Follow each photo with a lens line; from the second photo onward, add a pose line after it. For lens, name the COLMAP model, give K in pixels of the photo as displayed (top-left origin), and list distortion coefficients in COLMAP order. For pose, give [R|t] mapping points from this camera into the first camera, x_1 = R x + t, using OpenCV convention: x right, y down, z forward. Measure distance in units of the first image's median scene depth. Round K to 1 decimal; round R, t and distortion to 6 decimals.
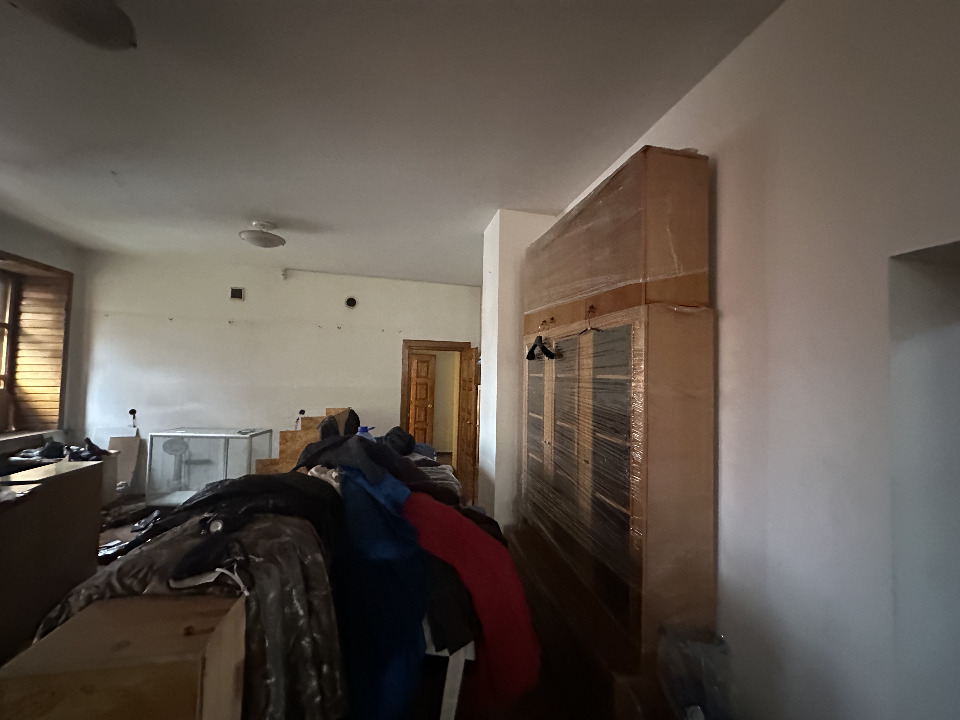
lens RADIAL K [[382.7, 0, 480.0], [0, 382.7, 360.0], [0, 0, 1]] dist [0.001176, 0.000204]
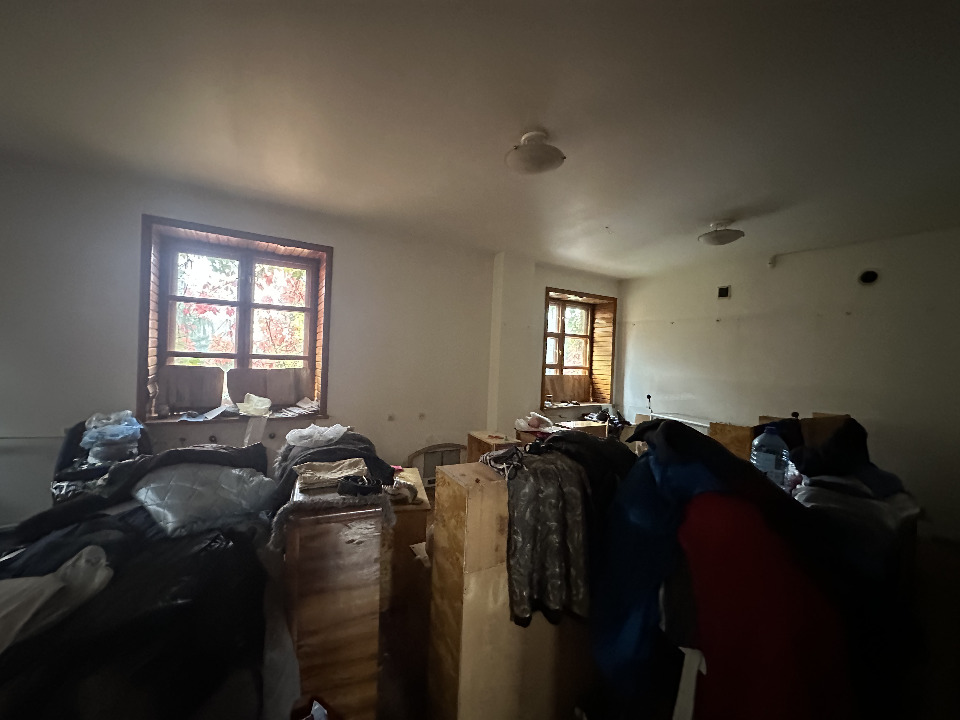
lens RADIAL K [[383.0, 0, 480.0], [0, 383.0, 360.0], [0, 0, 1]] dist [-0.000230, 0.000146]
pose [[0.305648, -0.004432, -0.952134, 0.164209], [0.007517, 0.999969, -0.002241, 0.008787], [0.952115, -0.006472, 0.305672, 0.053032]]
